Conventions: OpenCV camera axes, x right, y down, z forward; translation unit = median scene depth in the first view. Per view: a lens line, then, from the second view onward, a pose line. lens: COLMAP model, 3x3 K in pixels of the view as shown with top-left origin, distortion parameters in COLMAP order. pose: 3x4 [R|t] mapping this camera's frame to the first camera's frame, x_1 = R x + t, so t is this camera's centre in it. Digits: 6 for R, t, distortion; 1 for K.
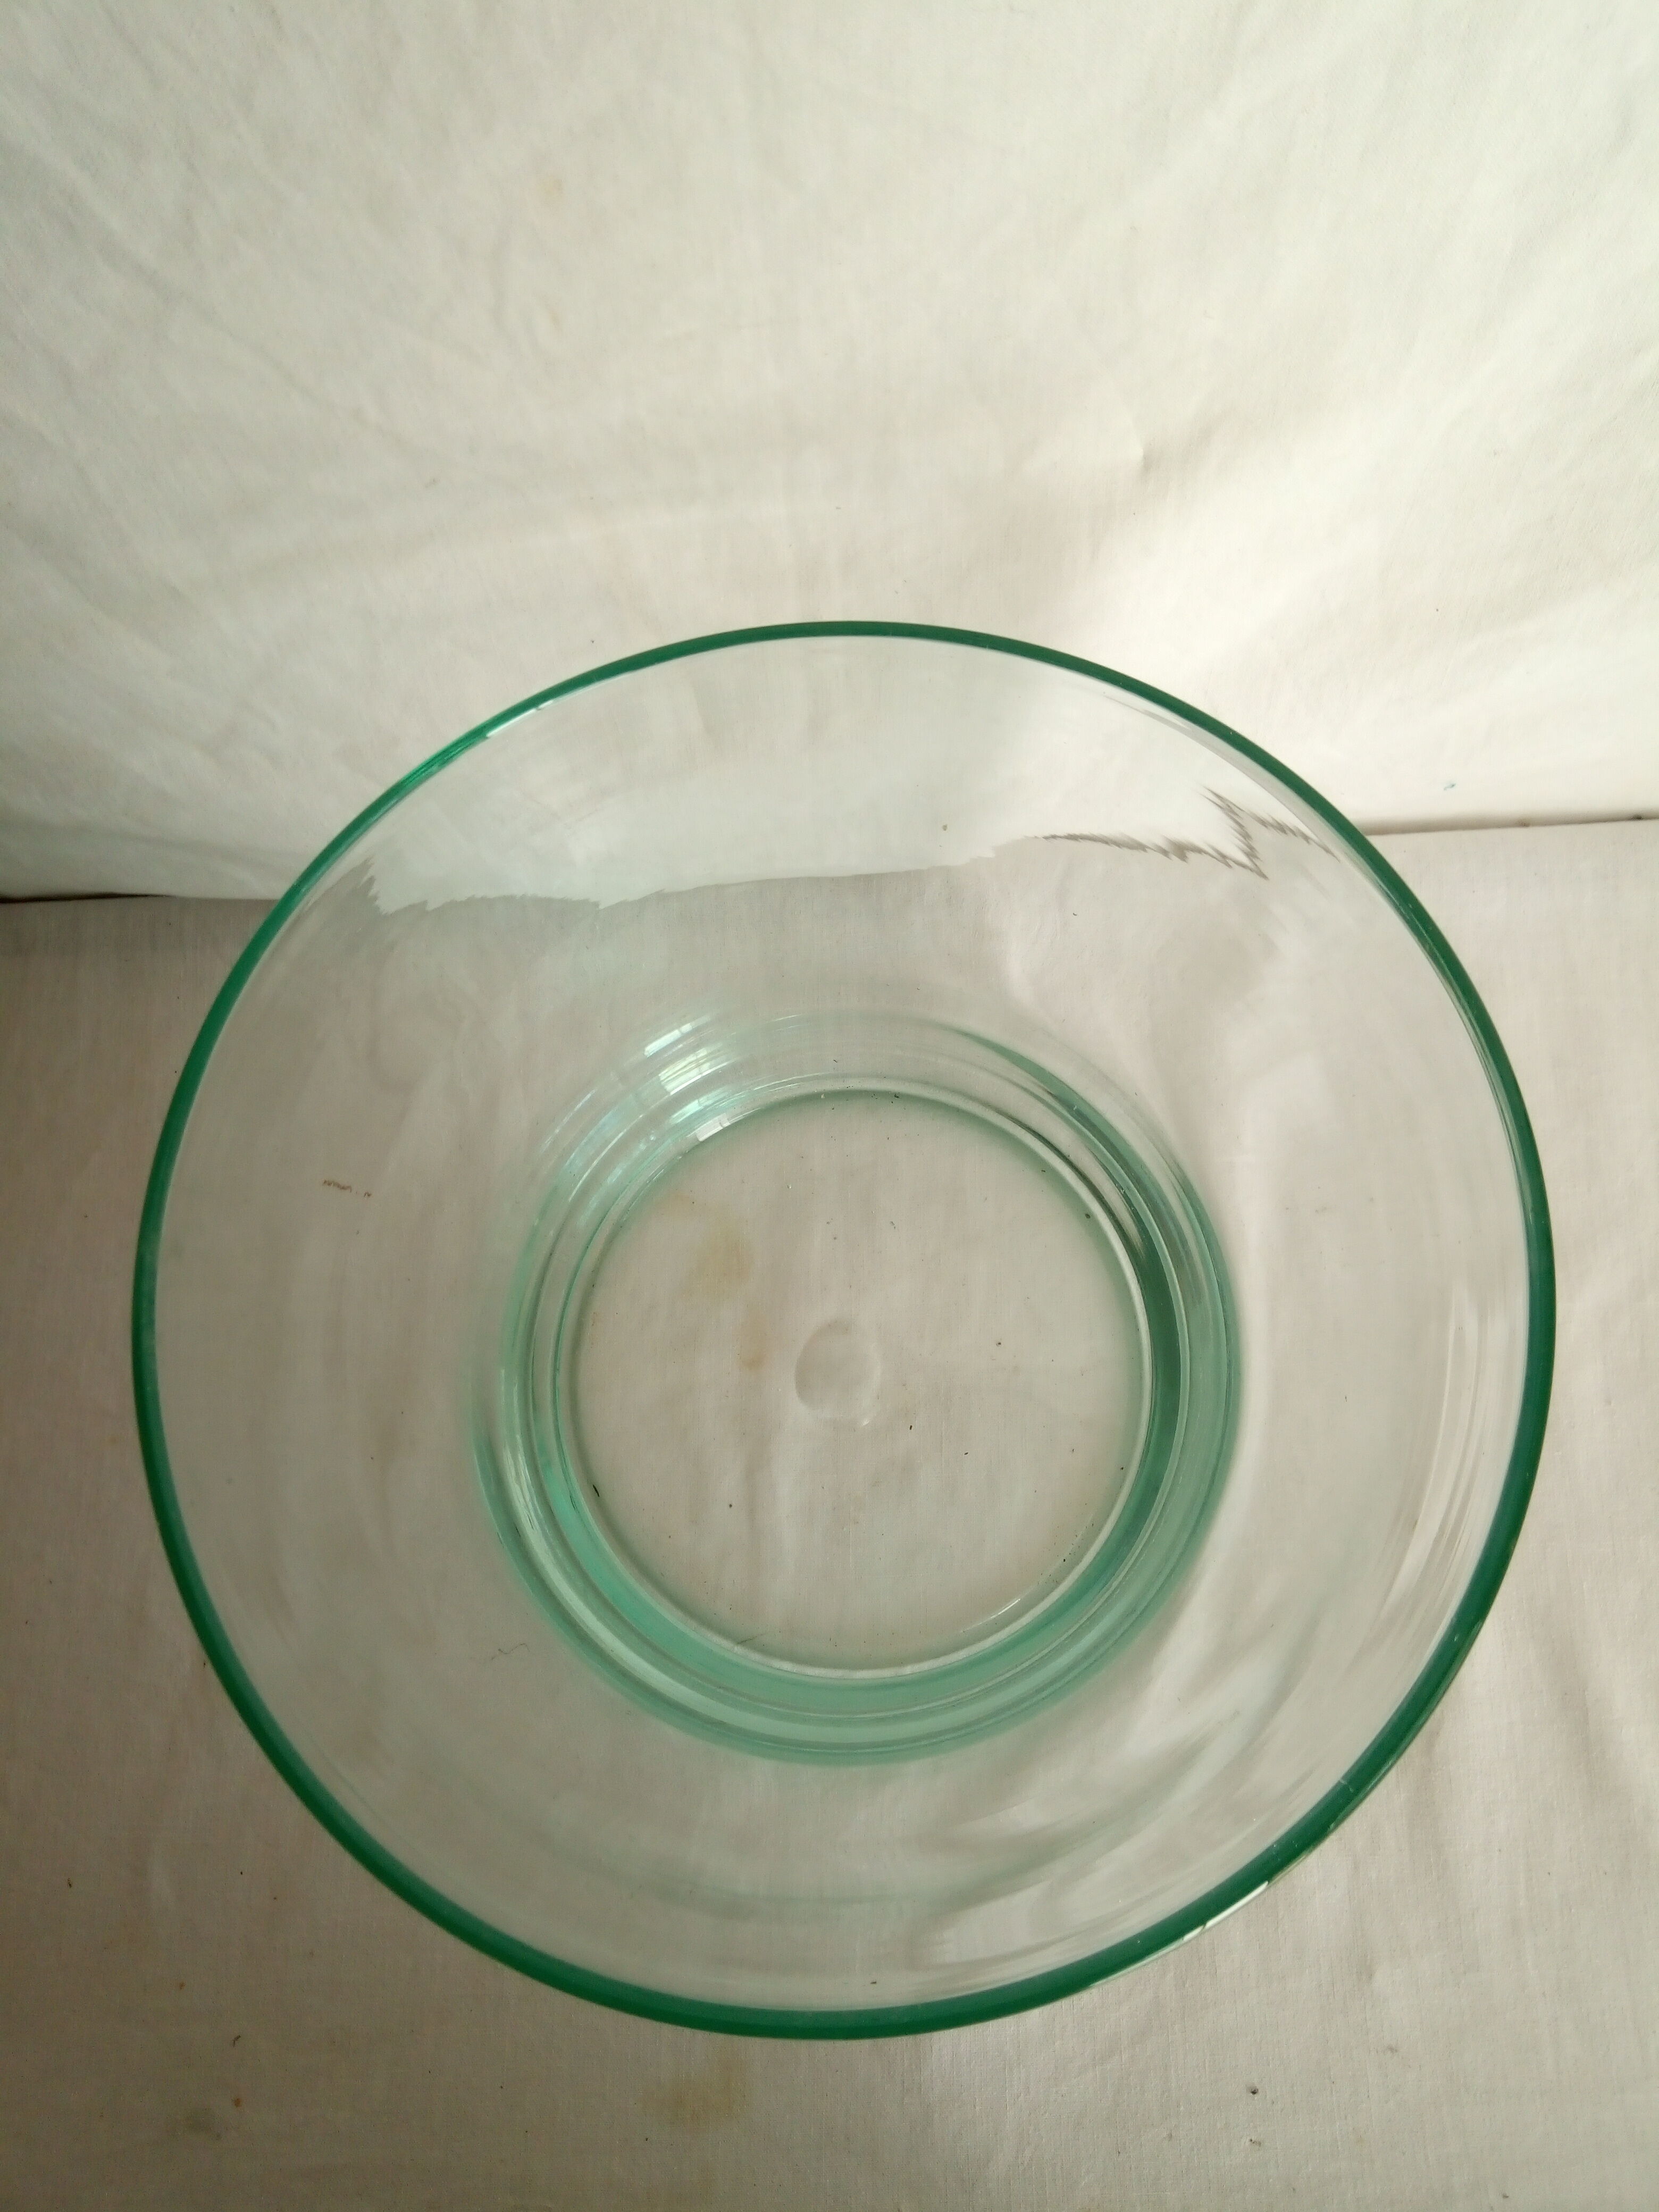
lens RADIAL K [[1720.2, 0, 829.5], [0, 1720.2, 1106.0], [0, 0, 1]] dist [0.043975, -0.107030]
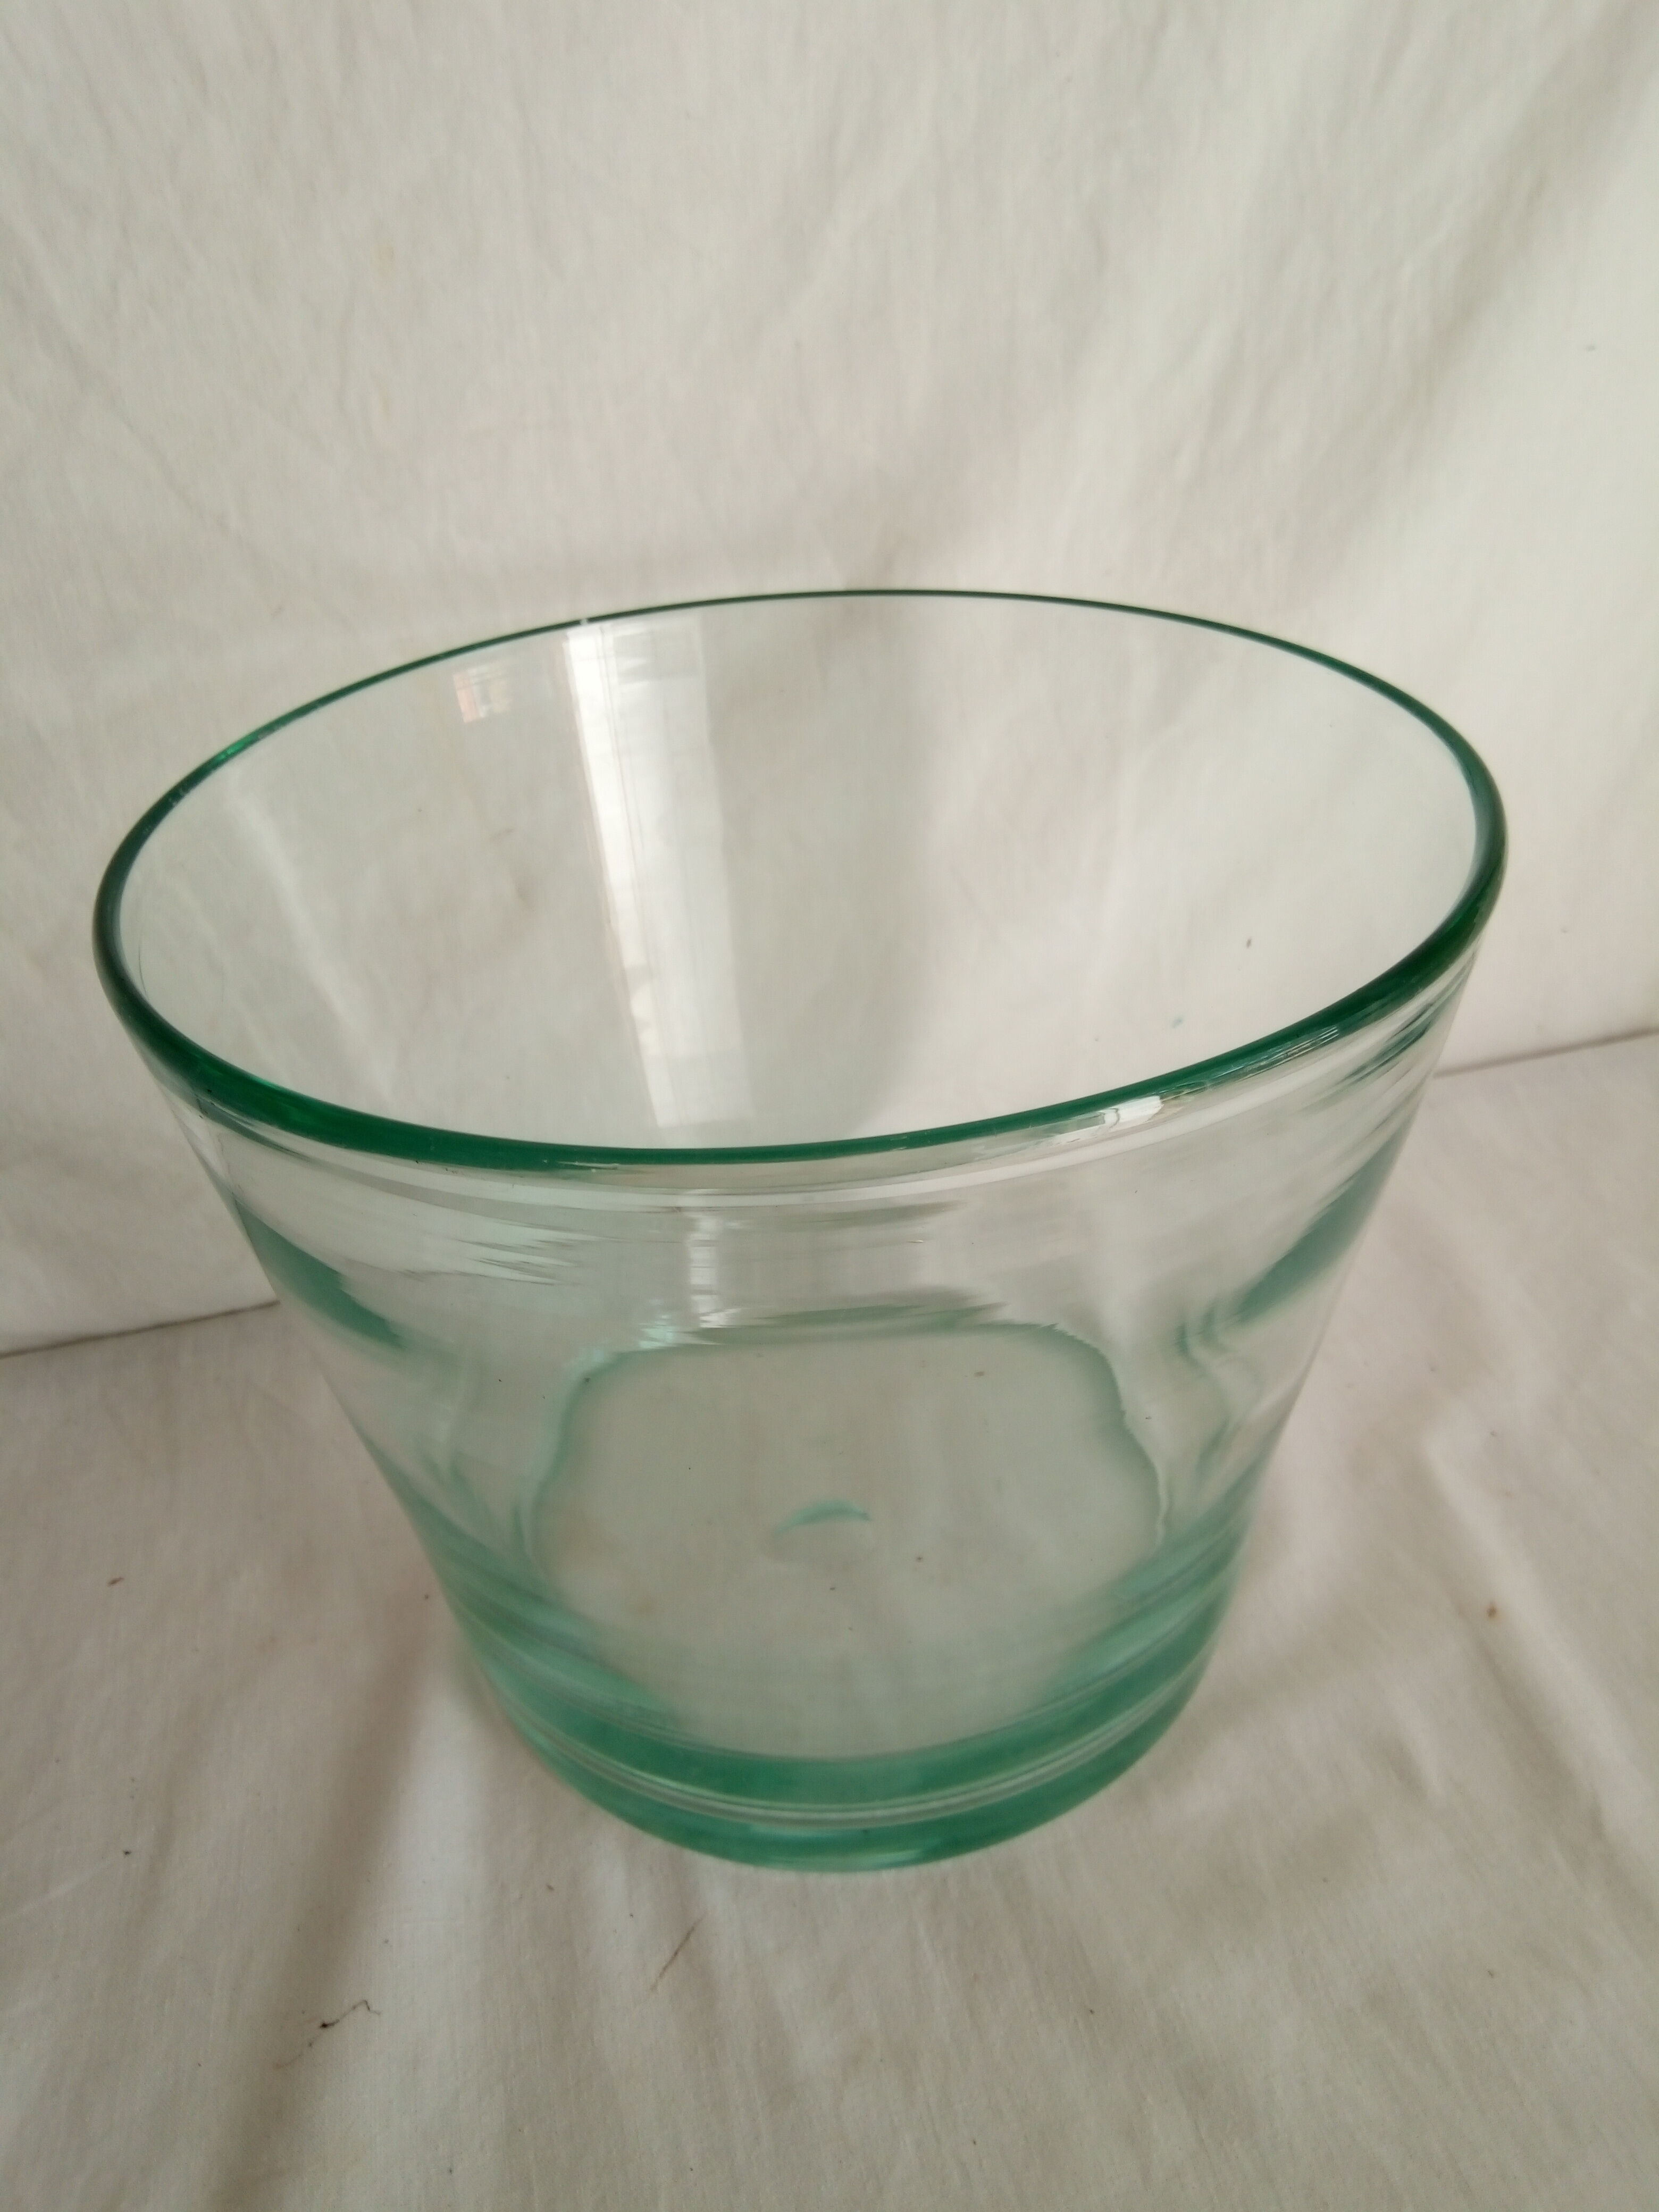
lens RADIAL K [[1761.6, 0, 865.7], [0, 1761.6, 1105.8], [0, 0, 1]] dist [0.003485, -0.063269]
pose [[0.974444, -0.118632, 0.190748, -0.115862], [0.217000, 0.716573, -0.662898, 0.869814], [-0.058044, 0.687350, 0.724004, 0.356374]]
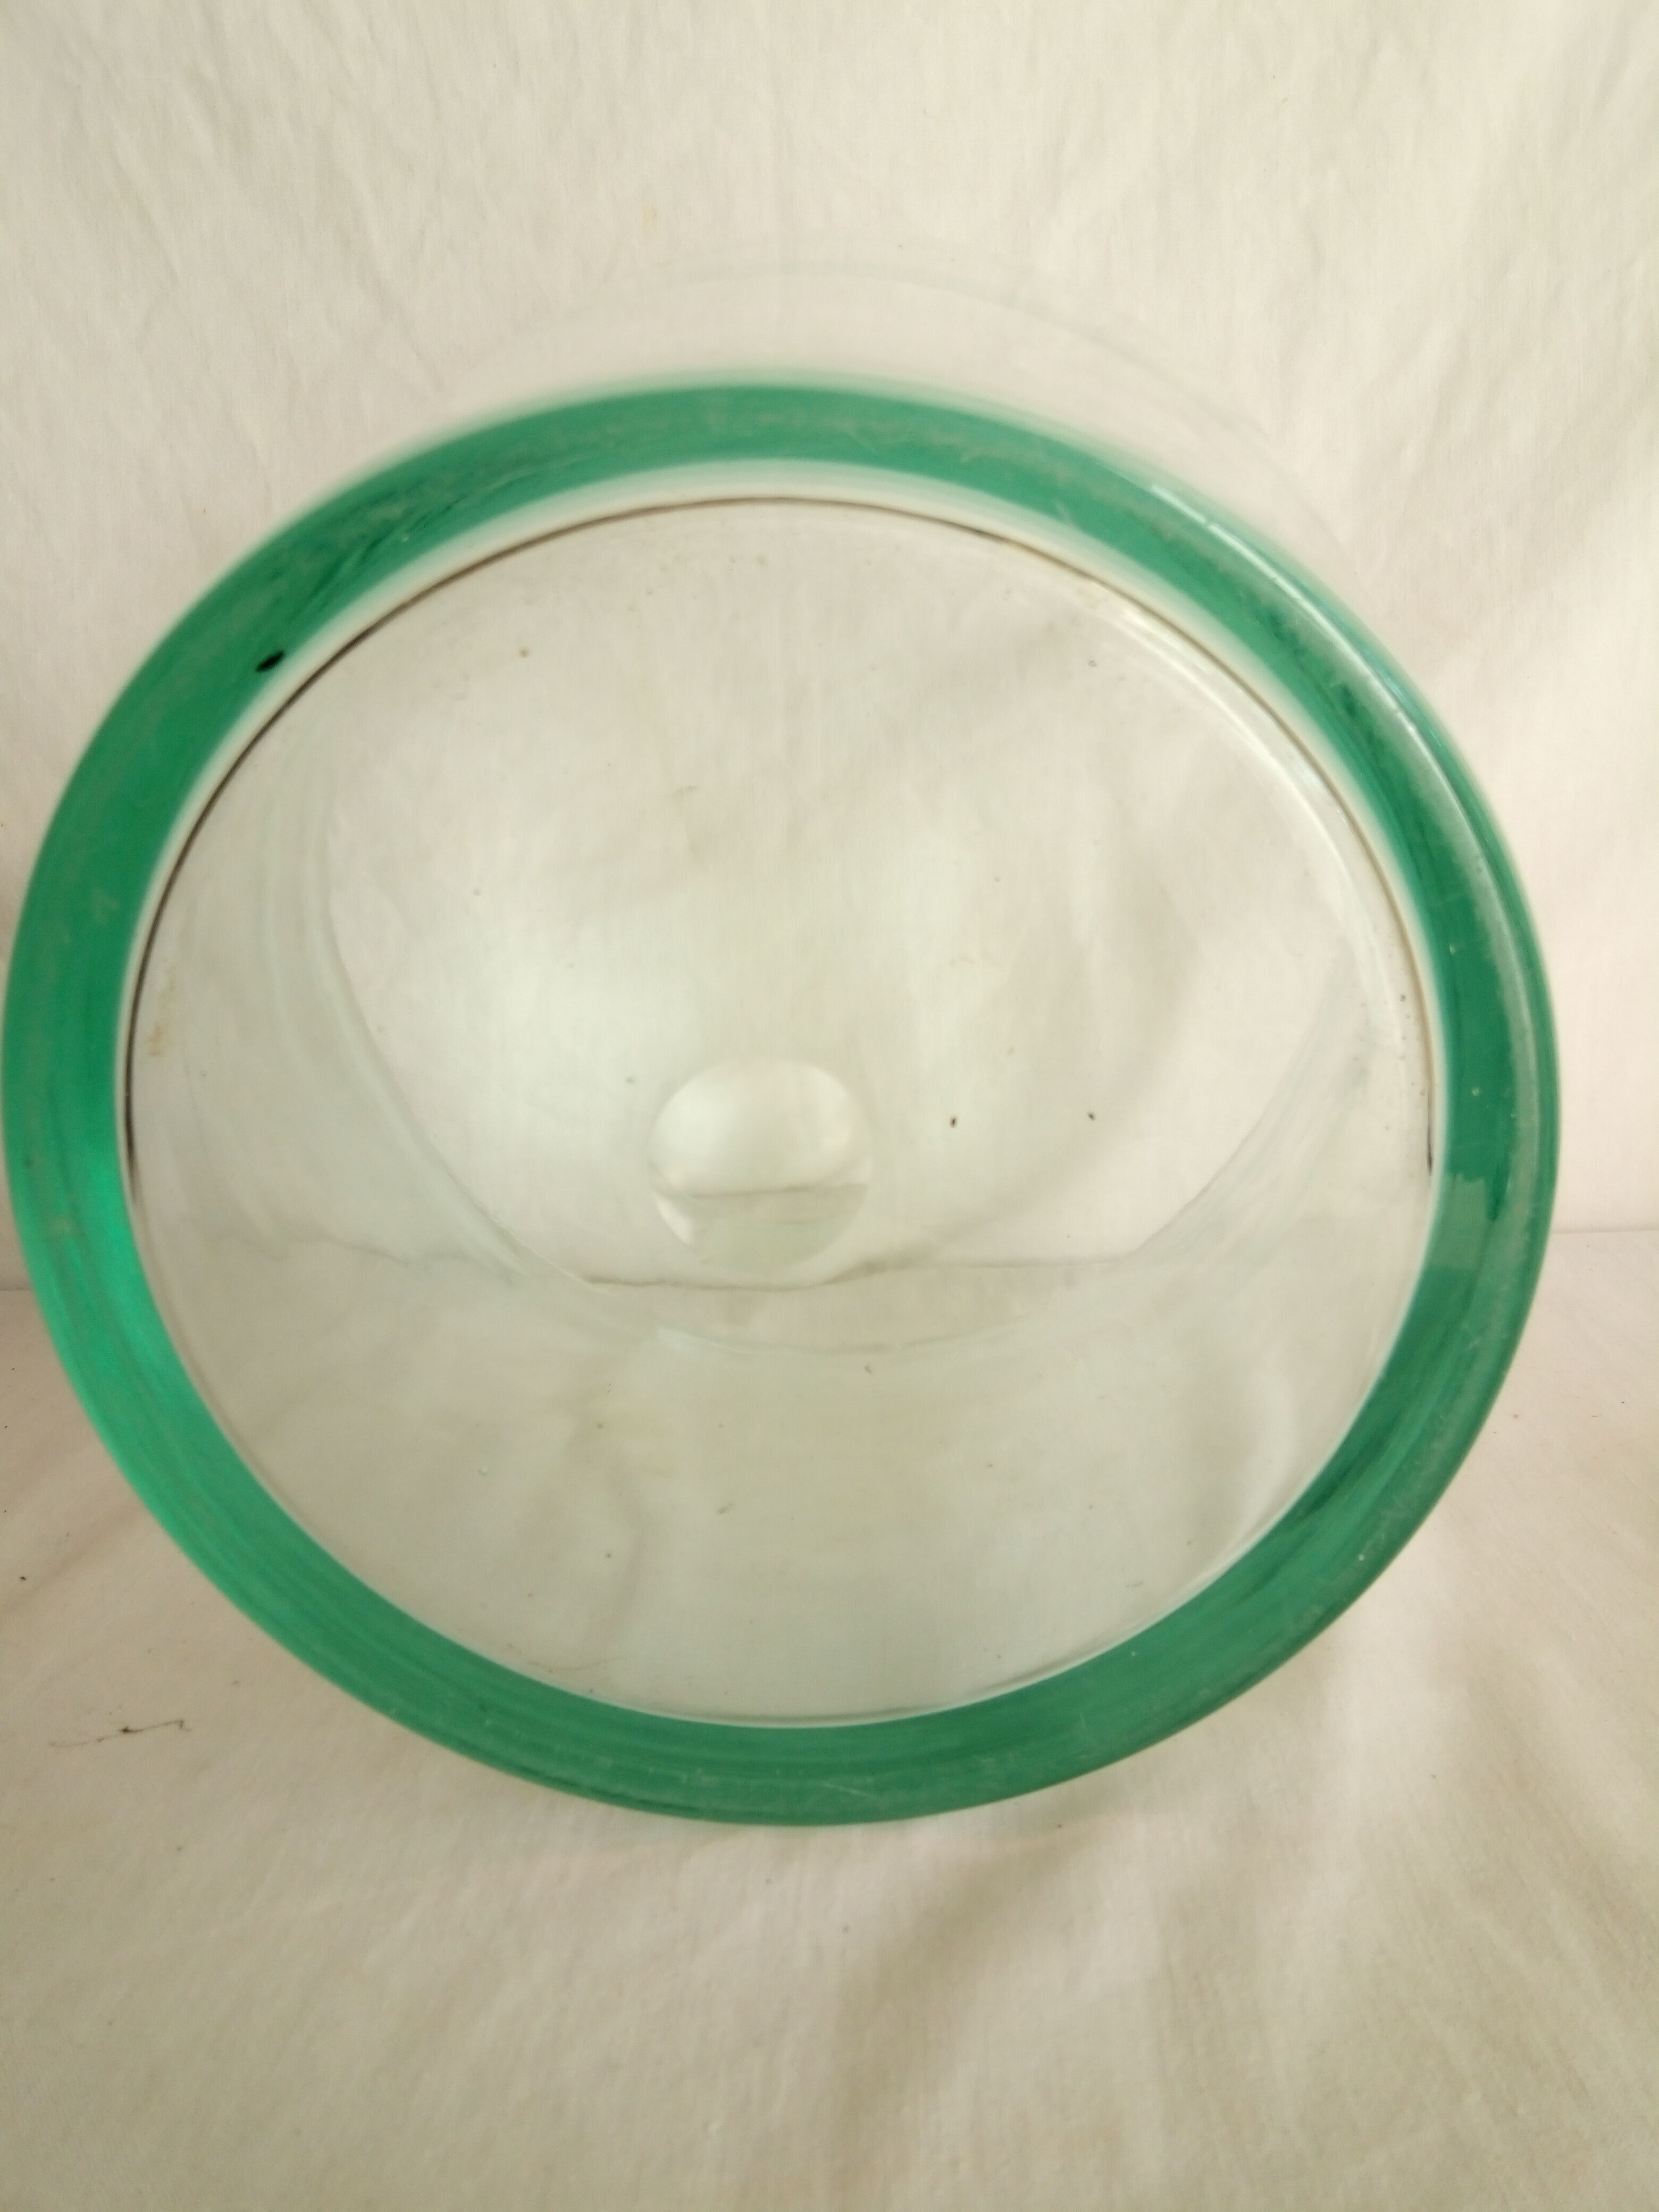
lens RADIAL K [[1757.9, 0, 829.5], [0, 1757.9, 1106.0], [0, 0, 1]] dist [-0.034992, 0.000324]
pose [[0.998782, 0.019103, -0.045500, 0.086561], [-0.049262, 0.440435, -0.896432, 1.126916], [0.002916, 0.897581, 0.440839, 0.887009]]
